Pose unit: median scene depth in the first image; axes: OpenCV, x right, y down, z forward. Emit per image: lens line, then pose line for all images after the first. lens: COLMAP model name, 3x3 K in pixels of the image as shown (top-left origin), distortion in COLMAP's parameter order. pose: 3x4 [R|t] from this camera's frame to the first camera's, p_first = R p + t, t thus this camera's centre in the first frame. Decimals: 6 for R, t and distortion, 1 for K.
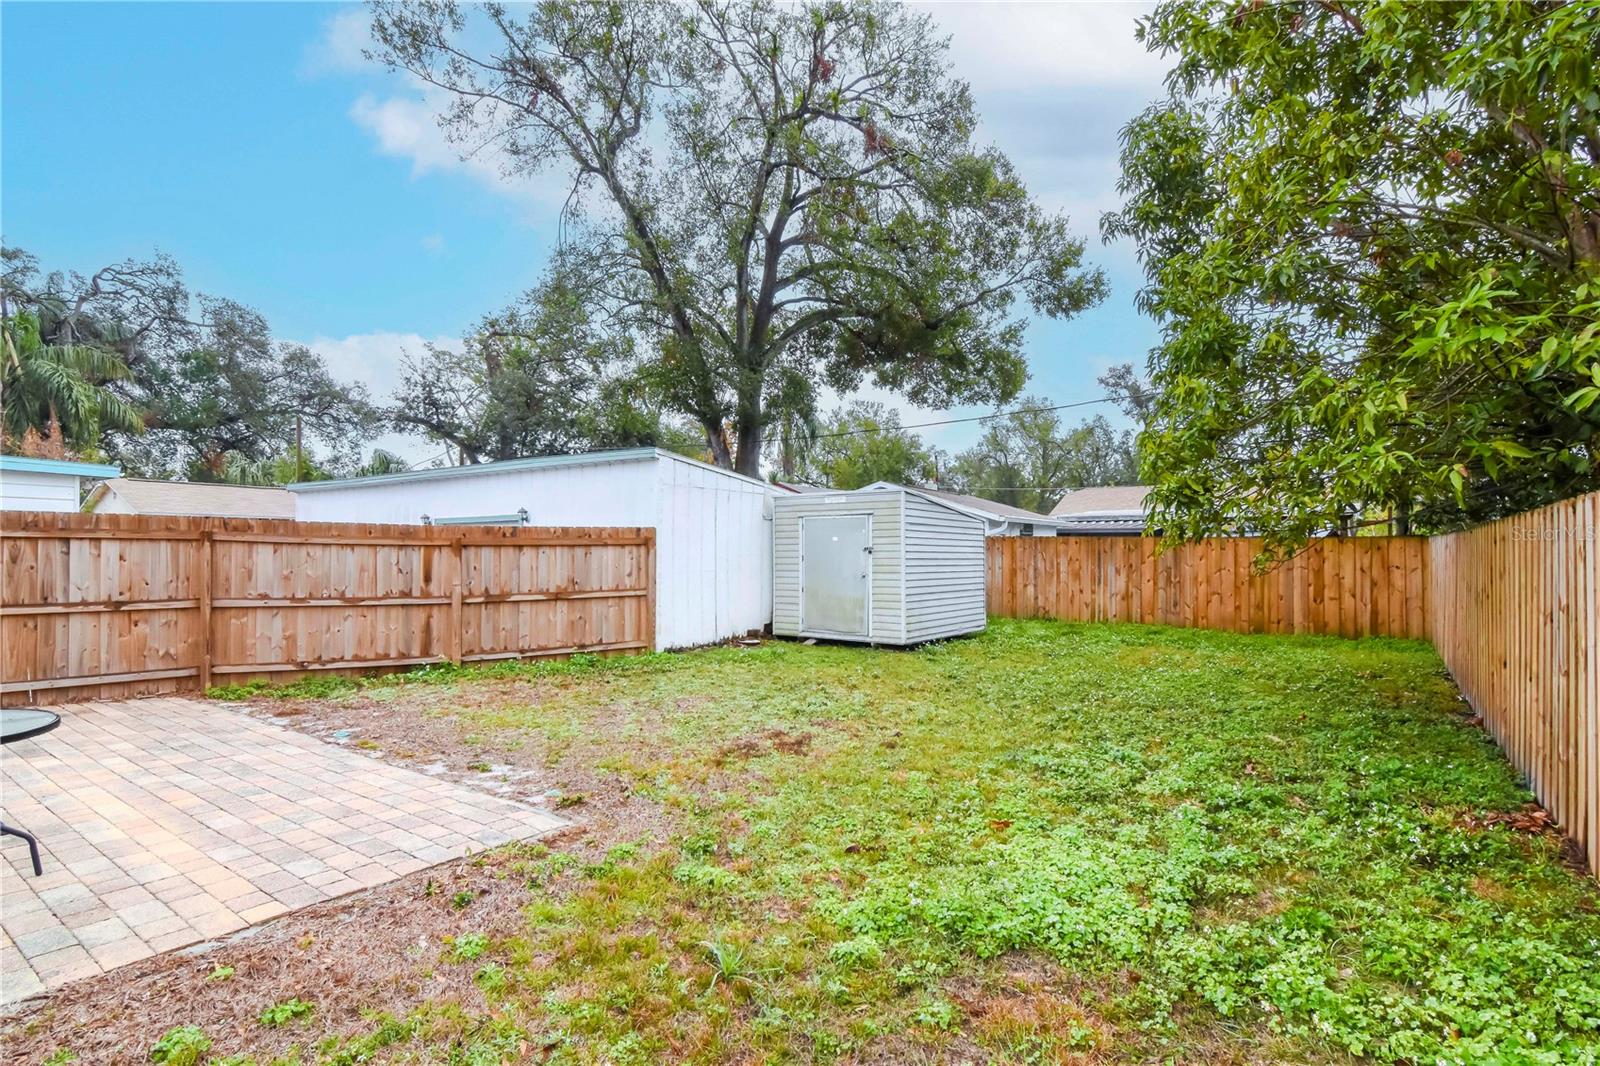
lens RADIAL K [[792.5, 0, 800.0], [0, 792.5, 533.0], [0, 0, 1]] dist [0.004190, -0.017557]
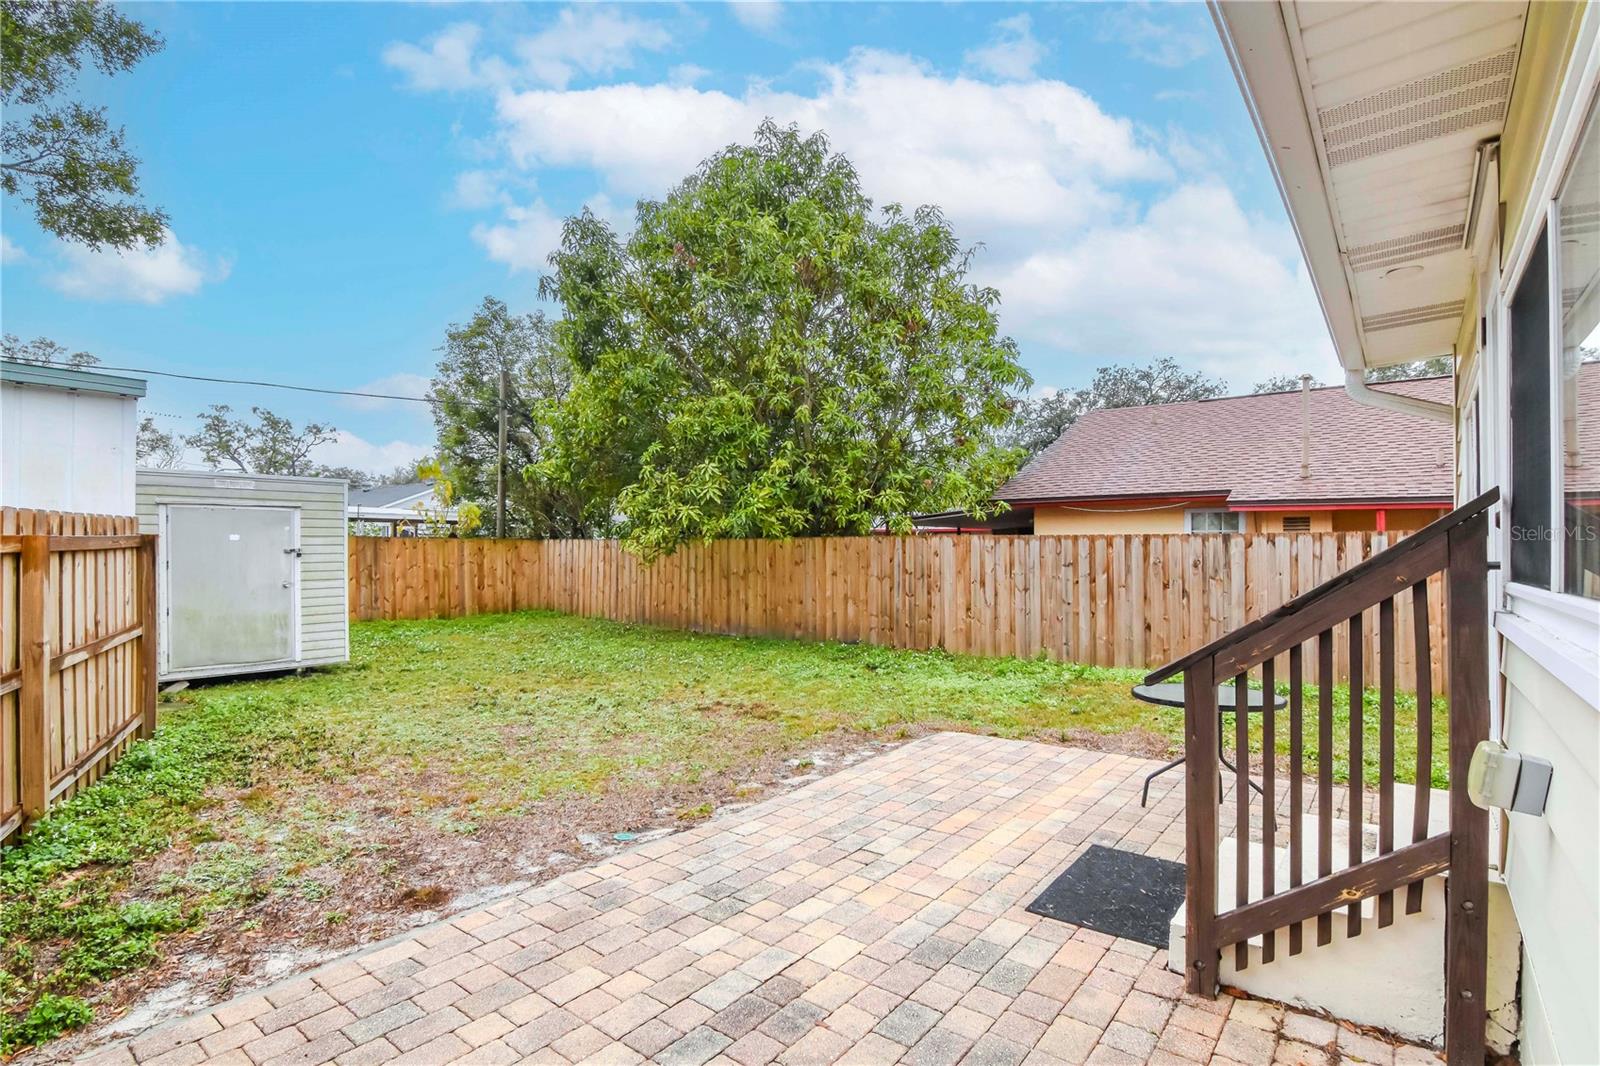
lens RADIAL K [[811.9, 0, 826.9], [0, 811.9, 539.0], [0, 0, 1]] dist [0.002181, -0.009335]
pose [[0.003947, 0.005323, 0.999978, -0.719144], [-0.024163, 0.999694, -0.005226, -0.000389], [-0.999700, -0.024142, 0.004074, 0.468719]]
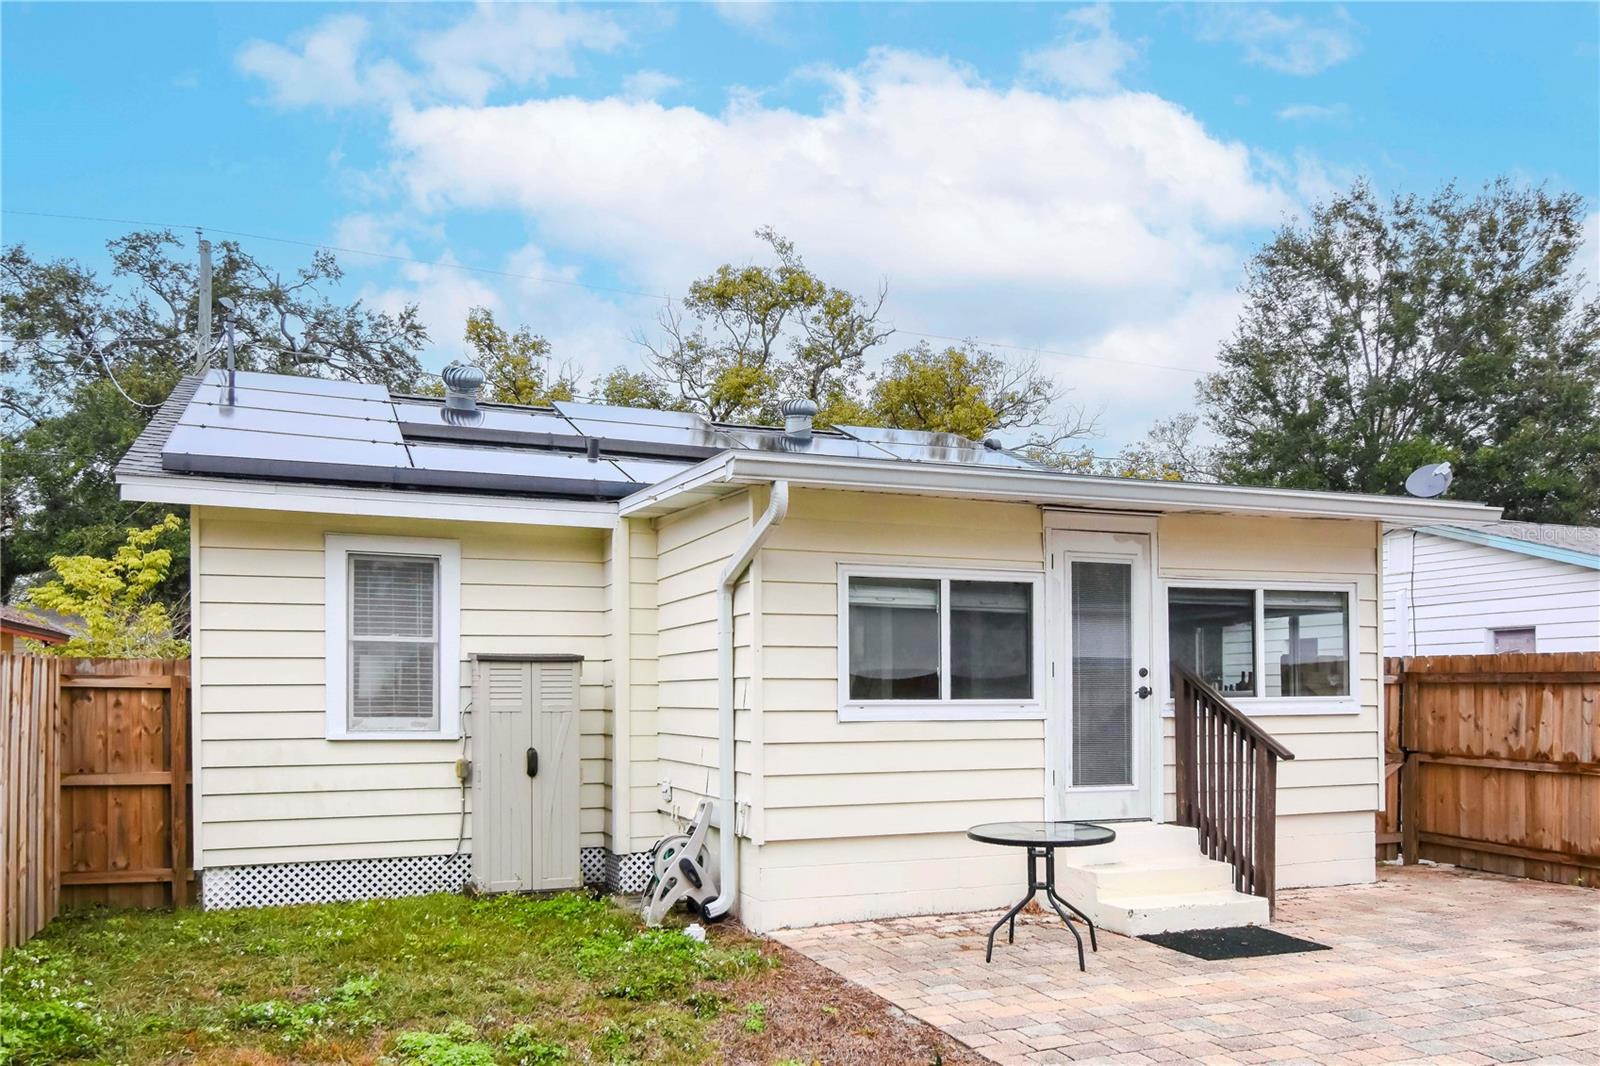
lens RADIAL K [[1125.5, 0, 736.3], [0, 1125.5, 681.6], [0, 0, 1]] dist [0.000447, -0.008232]
pose [[-0.567182, -0.012570, -0.823496, 0.229081], [0.017913, 0.999459, -0.027594, 0.009679], [0.823397, -0.030402, -0.566650, 0.470508]]
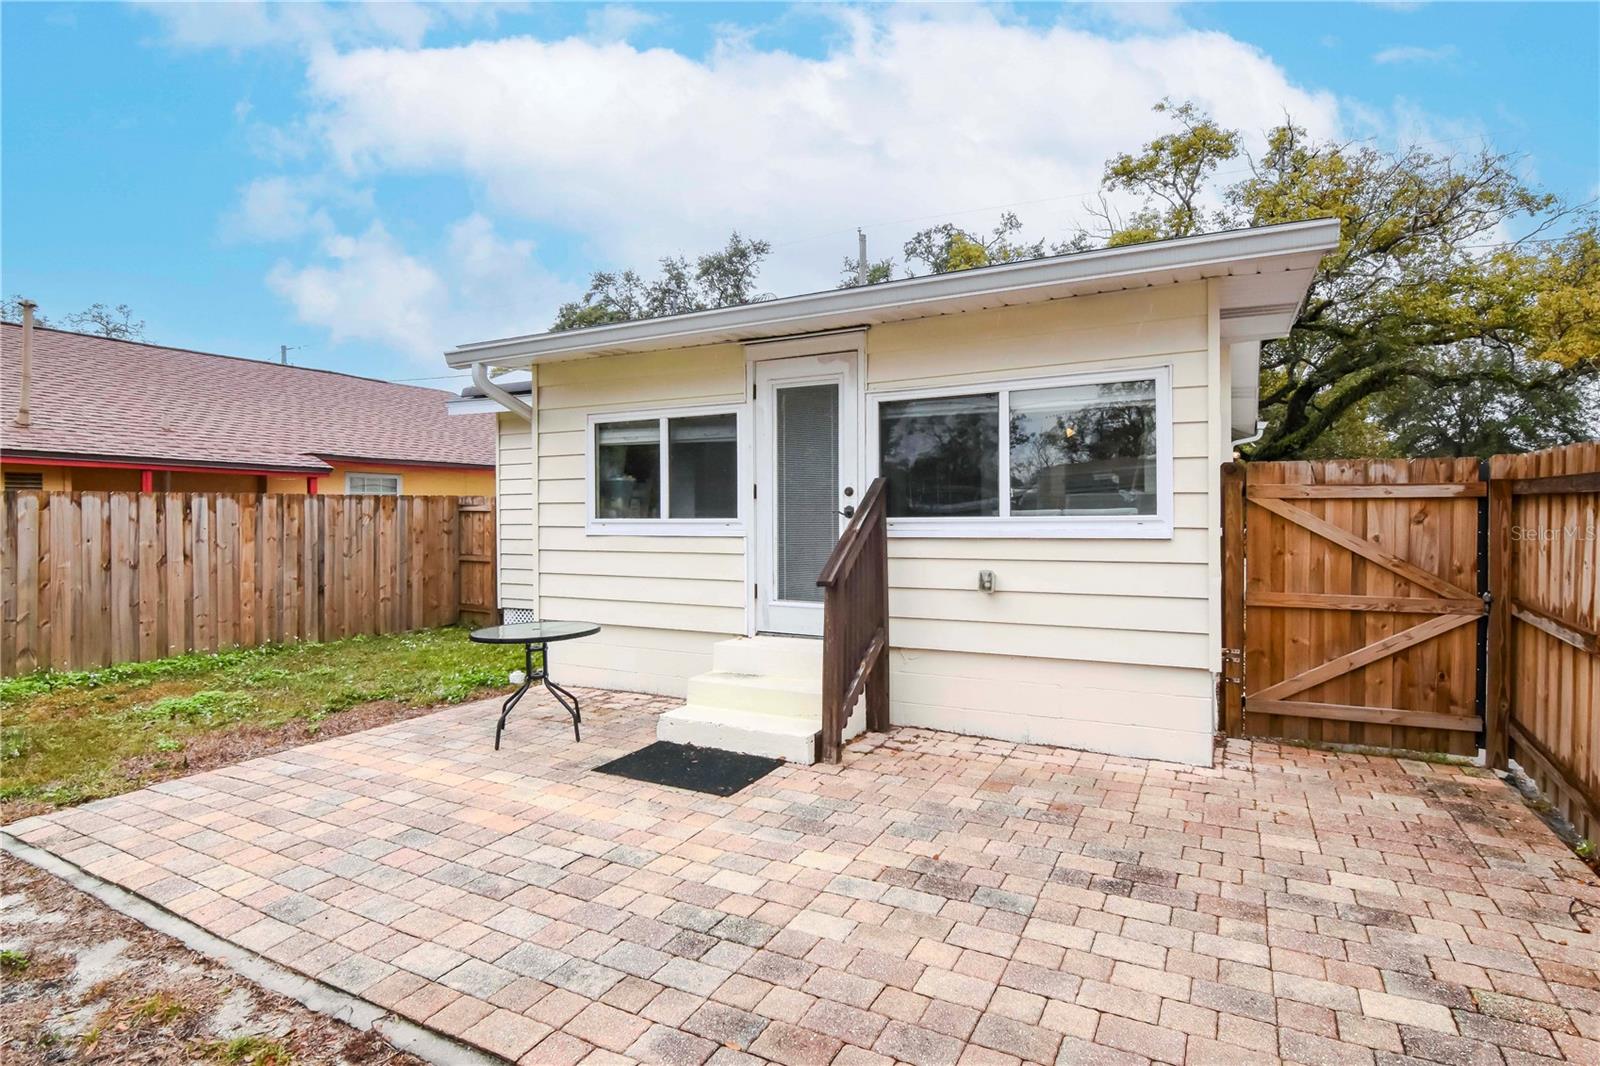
lens RADIAL K [[768.1, 0, 798.9], [0, 768.1, 516.9], [0, 0, 1]] dist [-0.000041, -0.009241]
pose [[-0.987677, -0.001113, -0.156502, -0.393348], [0.002218, 0.999775, -0.021108, 0.014512], [0.156491, -0.021195, -0.987452, 0.746170]]
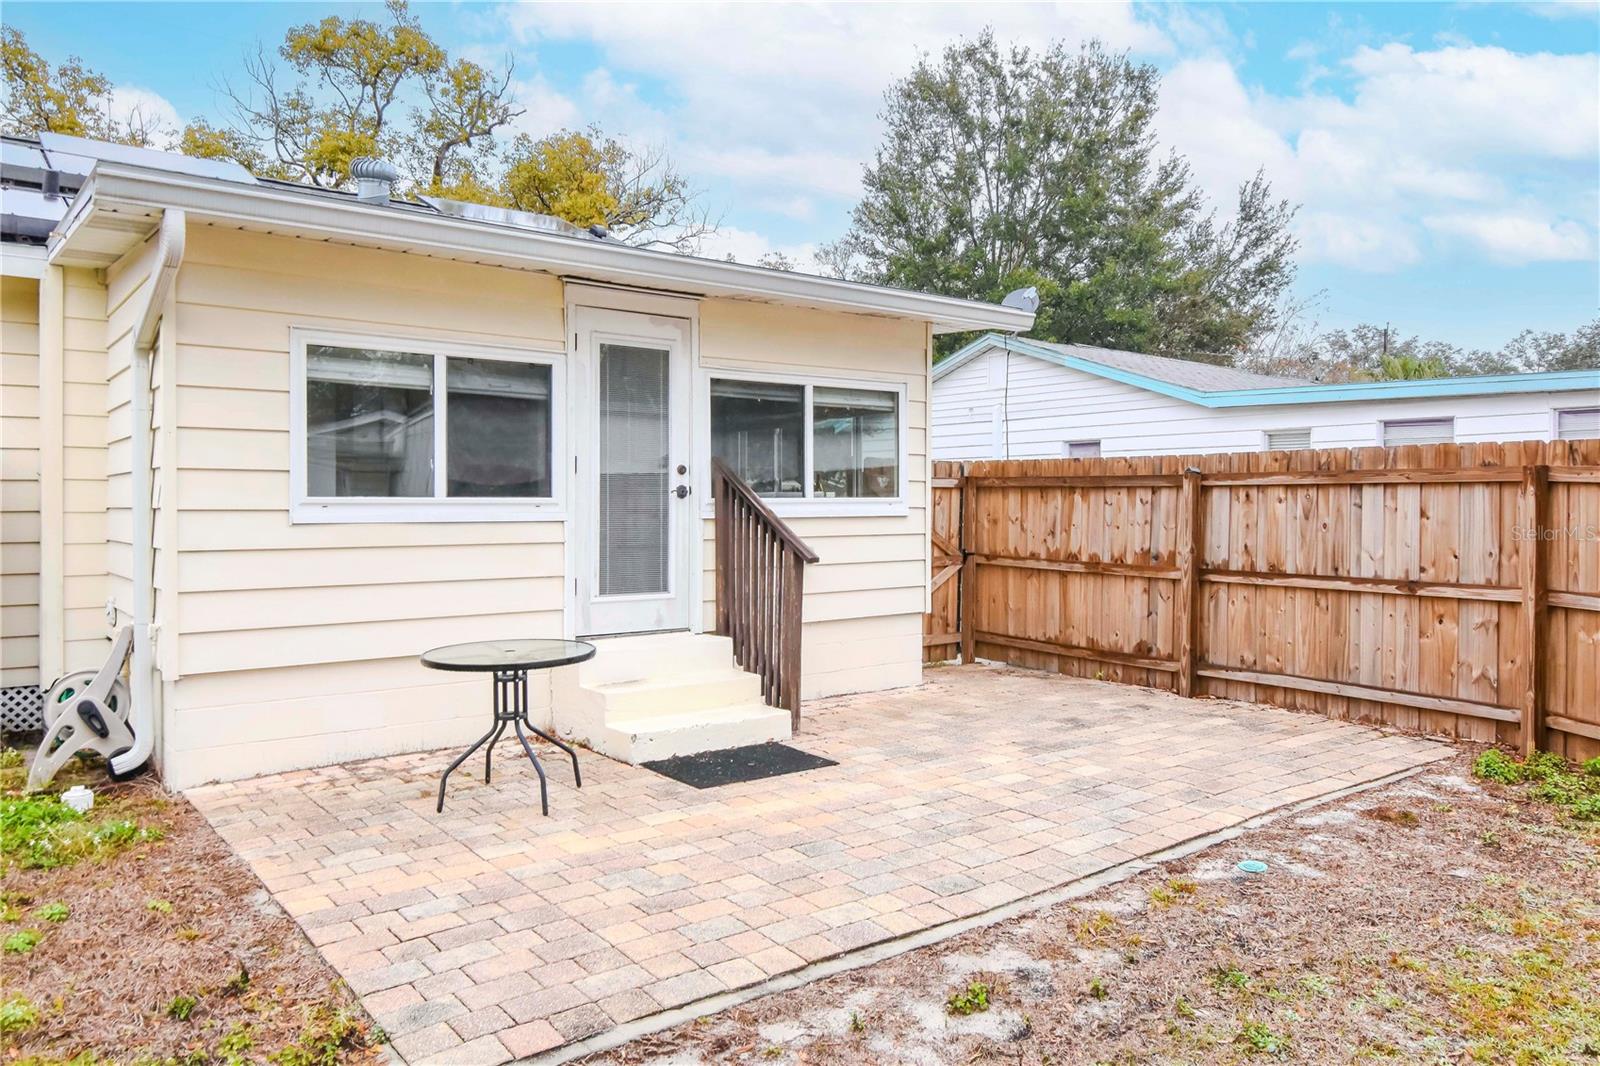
lens RADIAL K [[1108.8, 0, 800.1], [0, 1108.8, 514.3], [0, 0, 1]] dist [0.008280, -0.024654]
pose [[-0.275352, 0.004541, -0.961333, 0.096356], [0.018235, 0.999834, -0.000500, 0.016063], [0.961171, -0.017667, -0.275389, 0.521253]]
